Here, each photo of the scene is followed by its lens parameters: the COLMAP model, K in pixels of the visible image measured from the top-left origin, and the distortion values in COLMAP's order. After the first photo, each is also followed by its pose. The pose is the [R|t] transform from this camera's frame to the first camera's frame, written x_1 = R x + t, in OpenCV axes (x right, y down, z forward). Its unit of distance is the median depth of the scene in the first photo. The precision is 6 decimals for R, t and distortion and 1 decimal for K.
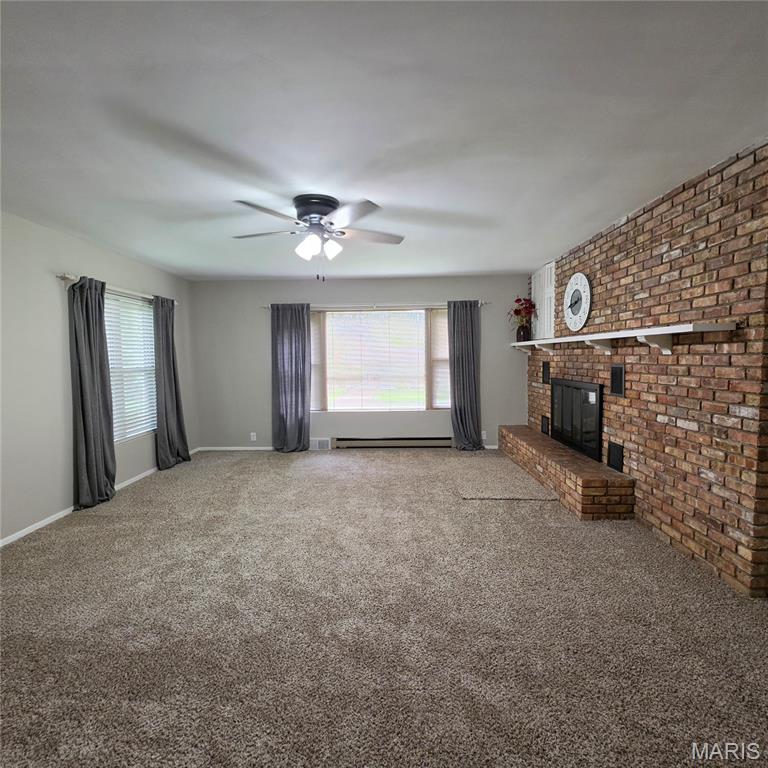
lens RADIAL K [[405.7, 0, 380.6], [0, 405.7, 384.6], [0, 0, 1]] dist [-0.000218, 0.000275]
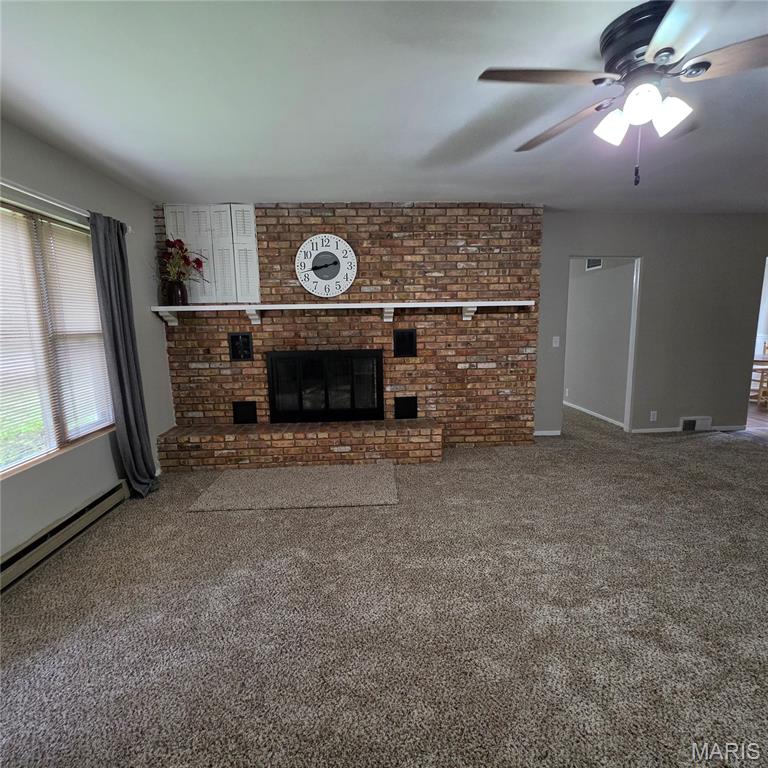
lens RADIAL K [[405.7, 0, 381.3], [0, 405.7, 383.1], [0, 0, 1]] dist [-0.000218, 0.000275]
pose [[-0.076258, -0.136742, 0.987667, -0.685426], [0.088891, 0.985675, 0.143329, -0.084317], [-0.993118, 0.098725, -0.063011, 1.355339]]
